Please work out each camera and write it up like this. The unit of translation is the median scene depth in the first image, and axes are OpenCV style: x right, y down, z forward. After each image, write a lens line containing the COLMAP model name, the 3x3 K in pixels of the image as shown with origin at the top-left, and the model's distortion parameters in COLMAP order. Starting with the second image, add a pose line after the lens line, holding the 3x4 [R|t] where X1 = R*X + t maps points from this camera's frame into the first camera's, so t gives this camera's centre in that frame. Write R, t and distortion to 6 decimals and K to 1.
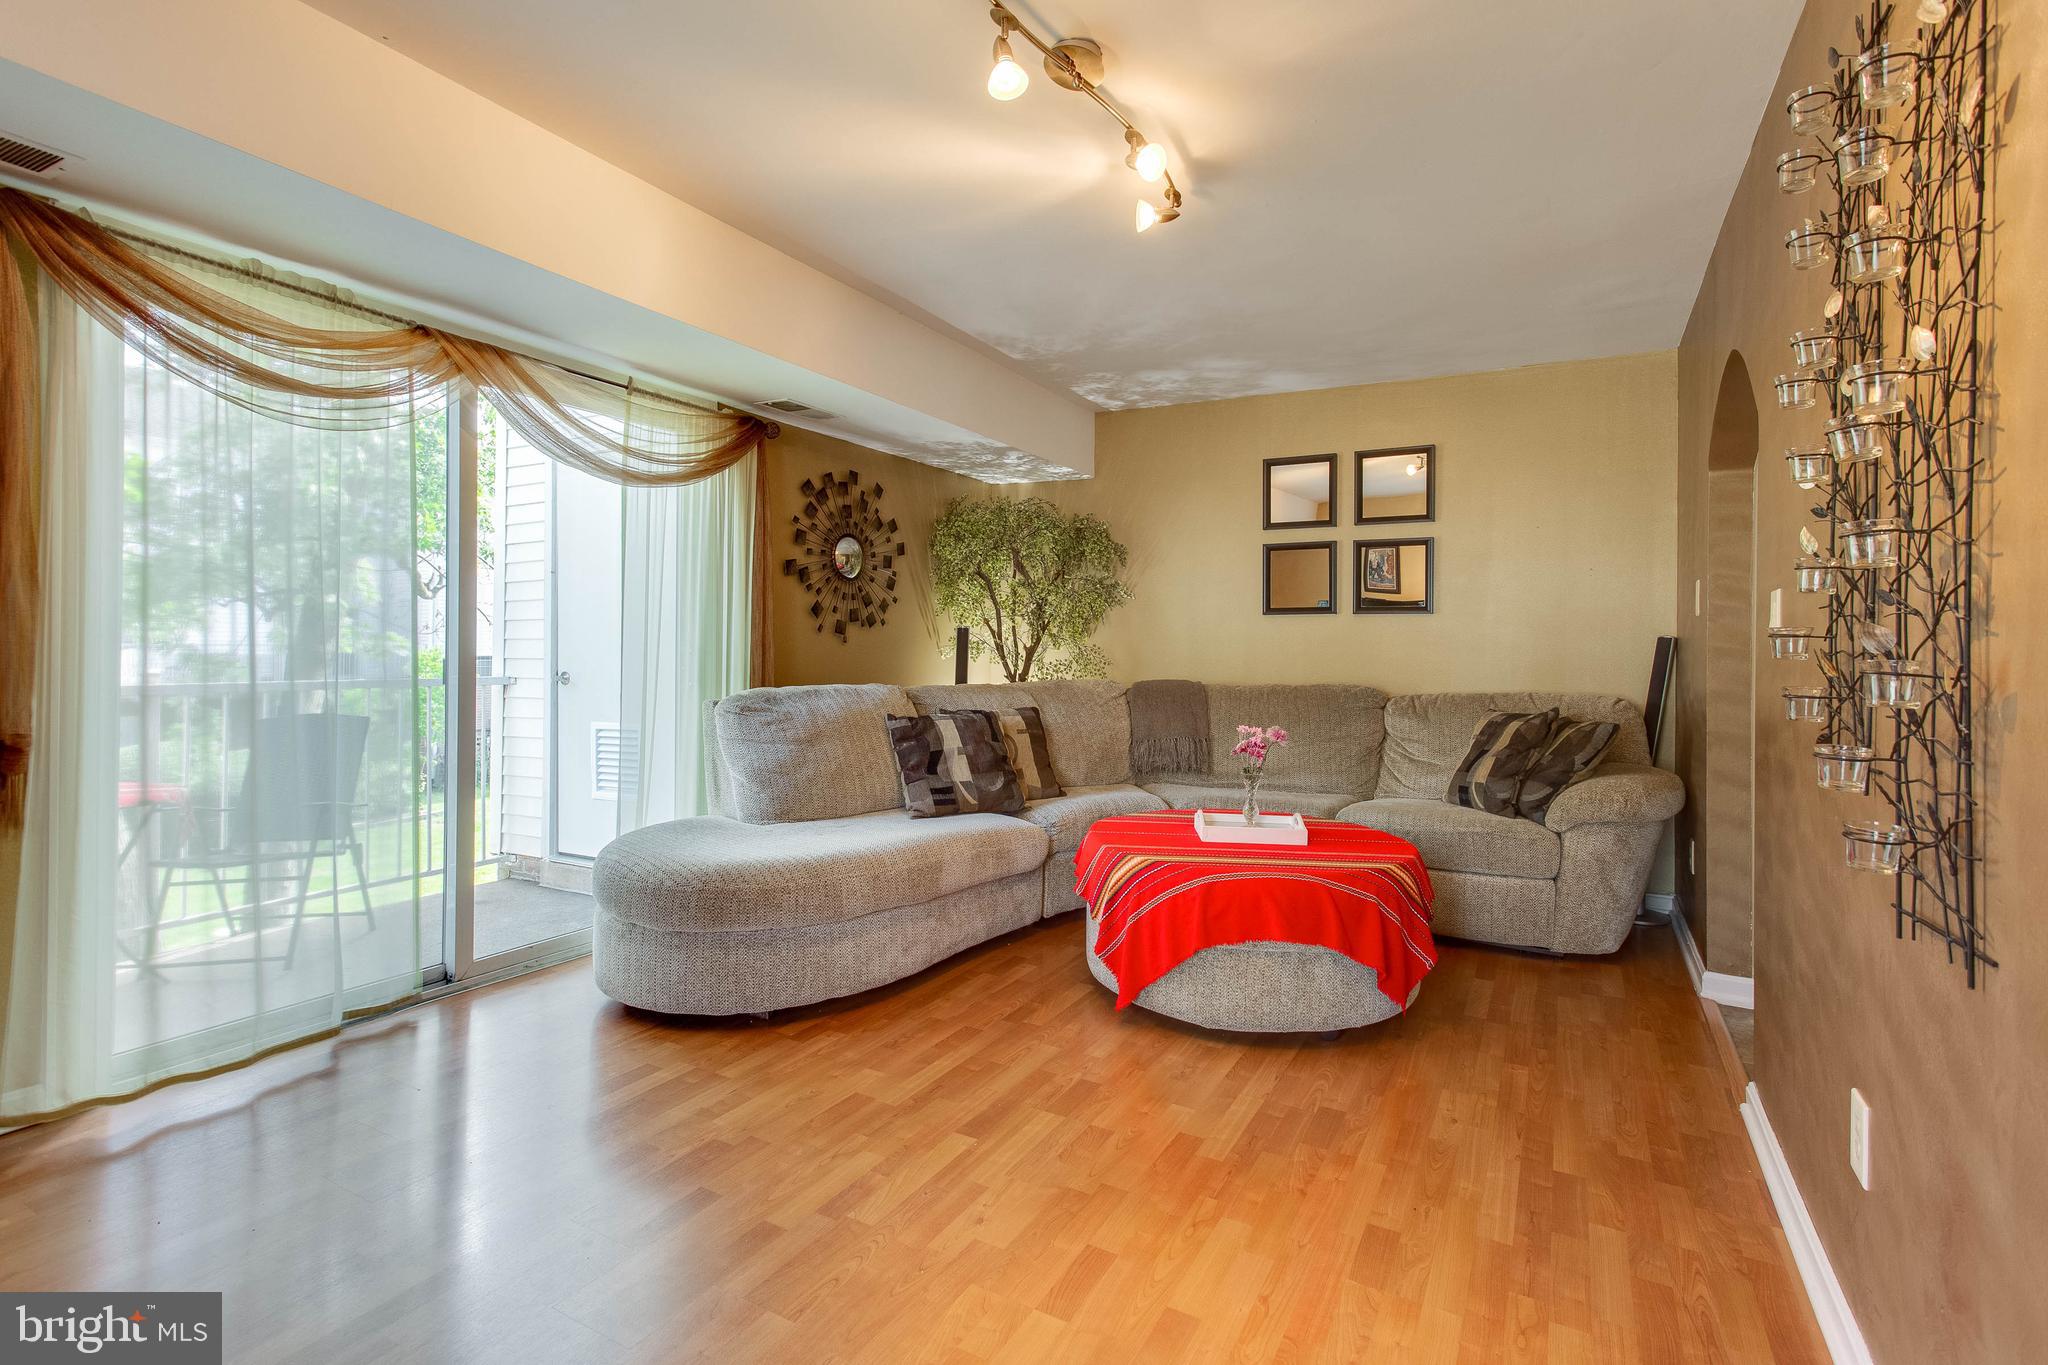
lens RADIAL K [[983.8, 0, 1035.9], [0, 983.8, 642.5], [0, 0, 1]] dist [0.002118, 0.000701]
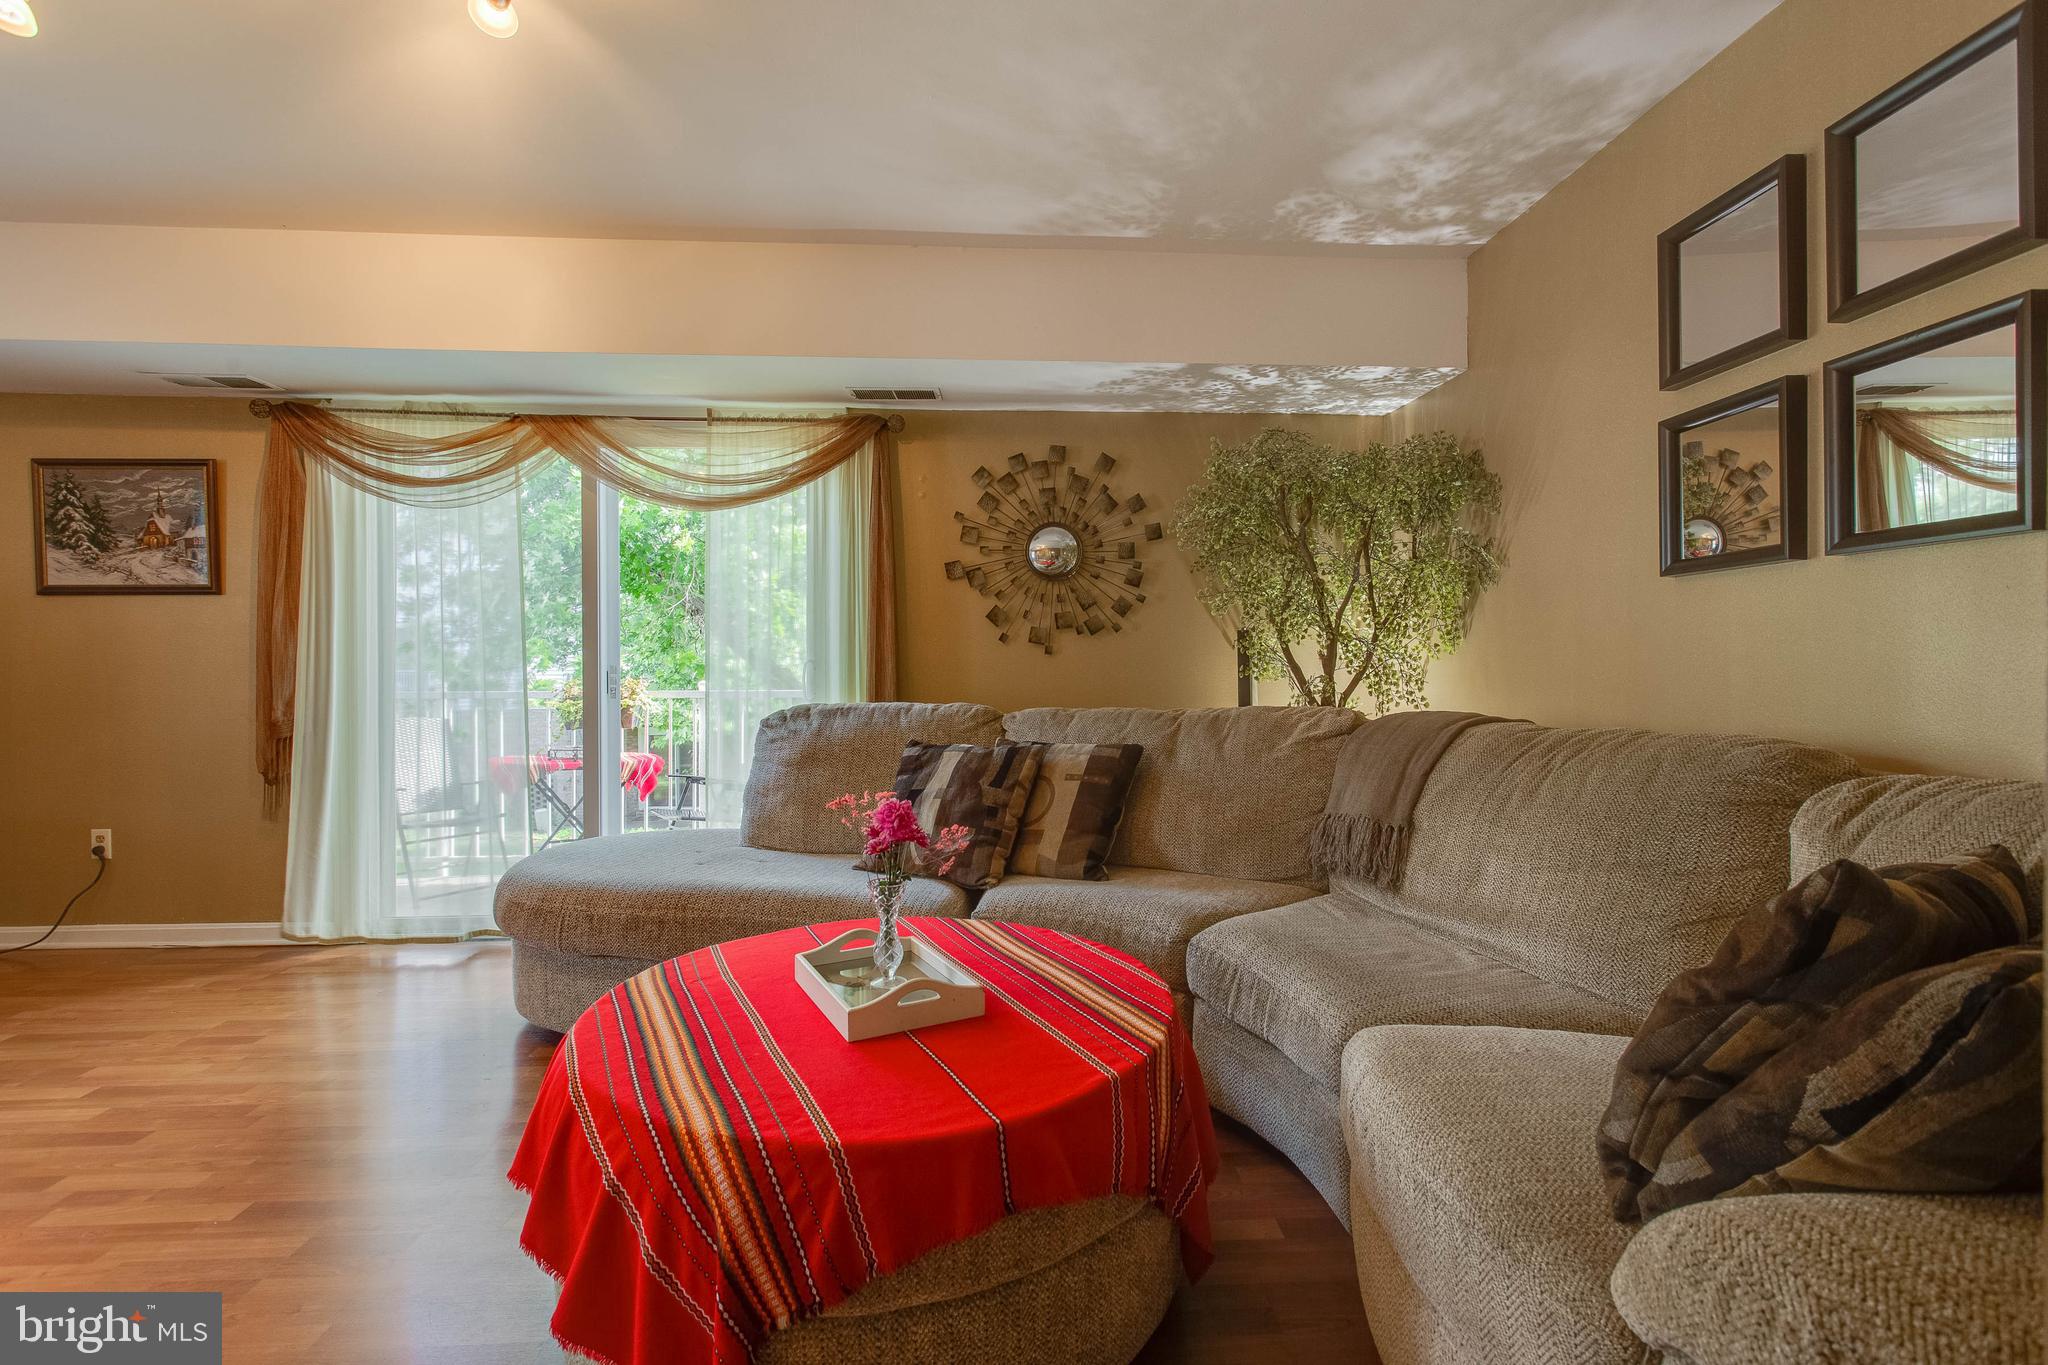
lens RADIAL K [[983.8, 0, 1030.0], [0, 983.8, 664.6], [0, 0, 1]] dist [0.002118, 0.000701]
pose [[0.515910, -0.010553, -0.856578, 0.671137], [0.010515, 0.999927, -0.005986, 0.017450], [0.856578, -0.005918, 0.515983, 0.737300]]
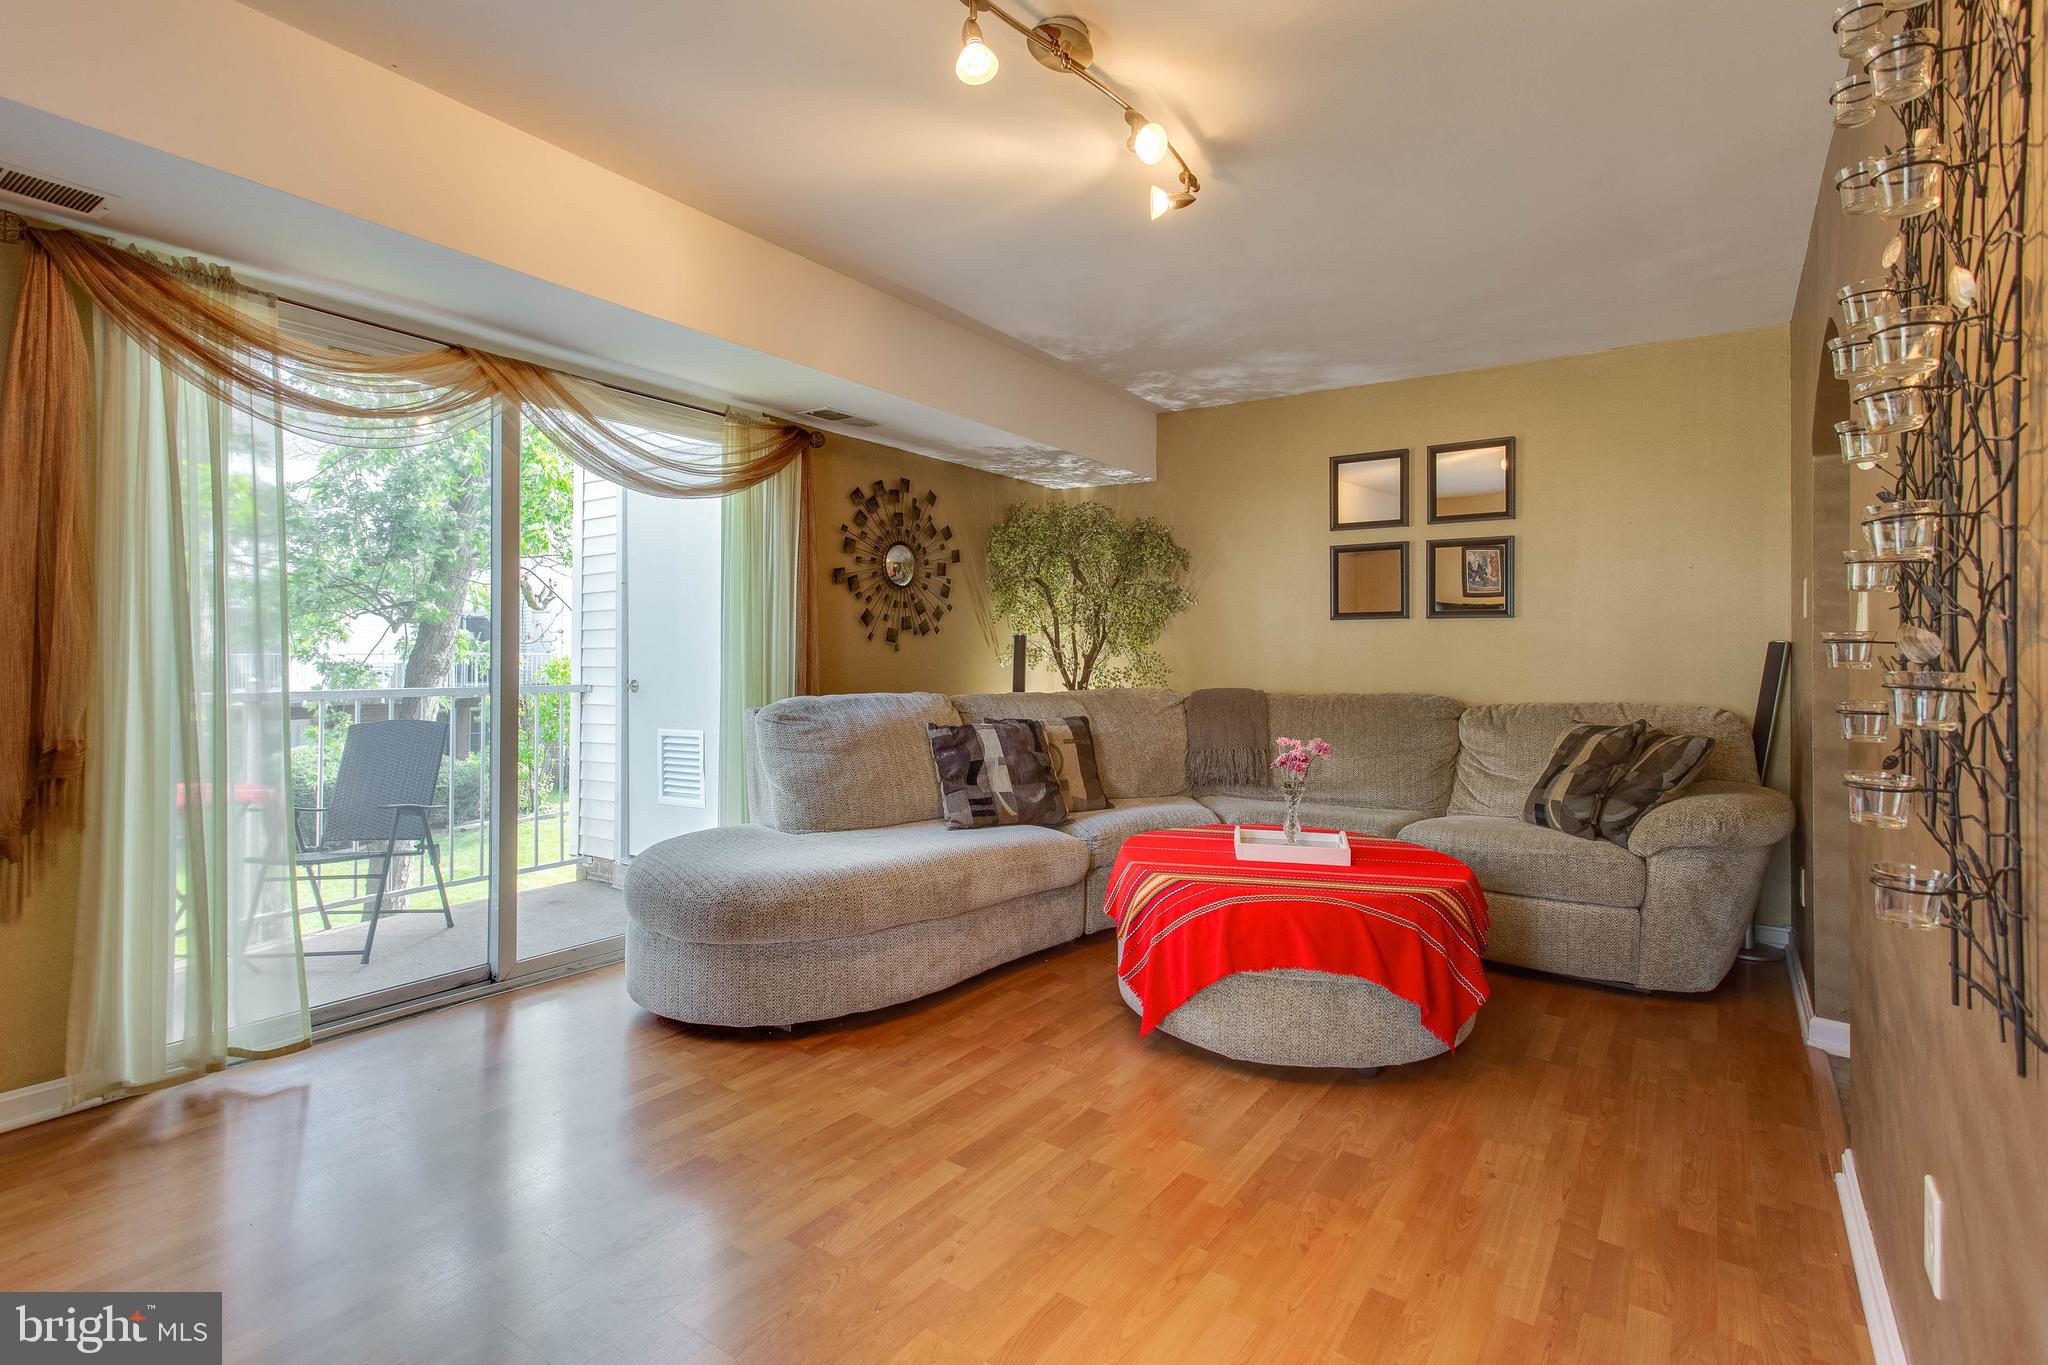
lens RADIAL K [[983.8, 0, 1036.3], [0, 983.8, 644.3], [0, 0, 1]] dist [0.002118, 0.000701]
pose [[0.994107, -0.004006, -0.108328, 0.072115], [0.003457, 0.999980, -0.005254, -0.000982], [0.108347, 0.004849, 0.994101, 0.032359]]
